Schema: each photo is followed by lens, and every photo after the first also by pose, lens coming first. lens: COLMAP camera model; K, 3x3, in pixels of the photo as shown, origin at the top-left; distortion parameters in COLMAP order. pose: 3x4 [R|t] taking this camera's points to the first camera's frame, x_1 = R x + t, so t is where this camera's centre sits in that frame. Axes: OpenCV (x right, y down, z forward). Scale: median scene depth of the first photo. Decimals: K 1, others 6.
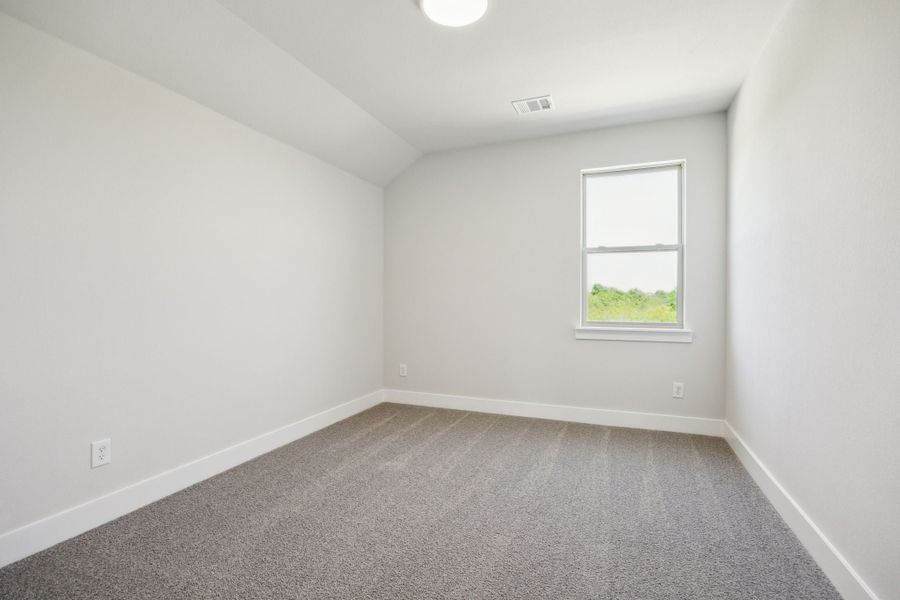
lens RADIAL K [[525.8, 0, 450.0], [0, 525.8, 317.3], [0, 0, 1]] dist [-0.000962, -0.000096]
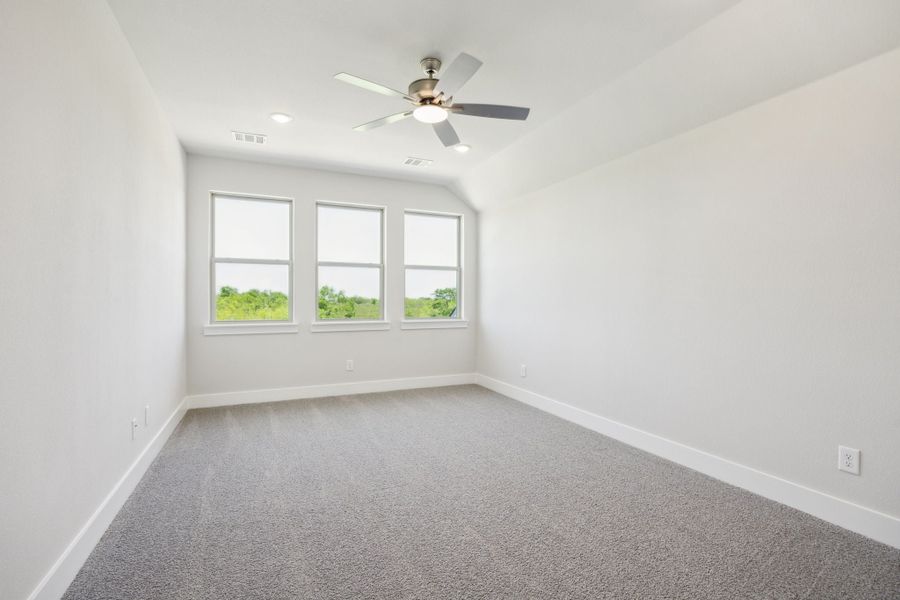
lens RADIAL K [[391.1, 0, 450.6], [0, 391.1, 296.2], [0, 0, 1]] dist [-0.007535, -0.000023]
pose [[0.657938, 0.007474, 0.753035, -0.199590], [0.027365, 0.999053, -0.033825, -0.003964], [-0.752575, 0.042861, 0.657110, 0.098339]]
